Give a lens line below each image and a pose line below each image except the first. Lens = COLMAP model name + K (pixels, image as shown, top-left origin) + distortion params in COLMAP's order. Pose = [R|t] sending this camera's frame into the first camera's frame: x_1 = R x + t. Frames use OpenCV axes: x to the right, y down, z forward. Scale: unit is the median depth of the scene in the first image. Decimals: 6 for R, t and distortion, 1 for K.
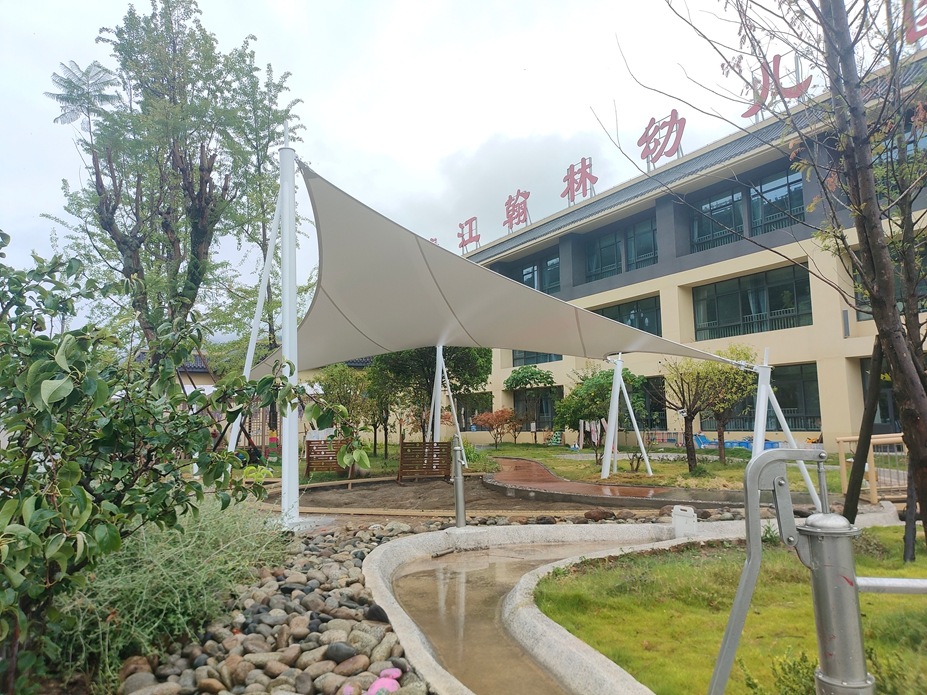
lens RADIAL K [[679.2, 0, 461.6], [0, 679.2, 341.0], [0, 0, 1]] dist [0.047738, -0.023119]
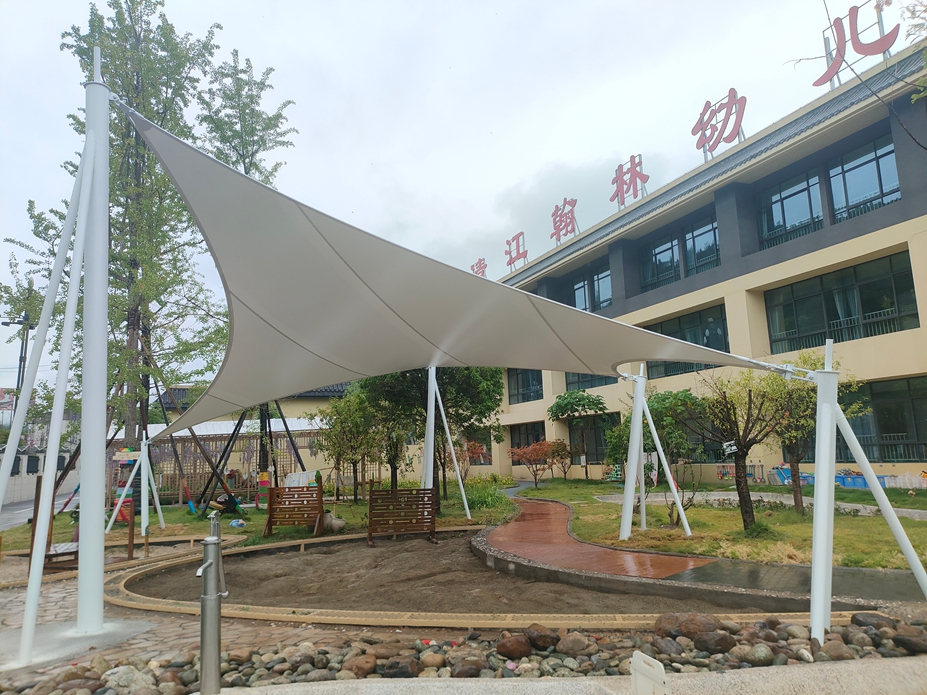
lens RADIAL K [[679.2, 0, 461.6], [0, 679.2, 341.0], [0, 0, 1]] dist [0.047738, -0.023119]
pose [[0.992531, -0.038695, -0.115693, 0.057454], [0.033705, 0.998428, -0.044781, 0.007518], [0.117244, 0.040548, 0.992275, 0.108955]]
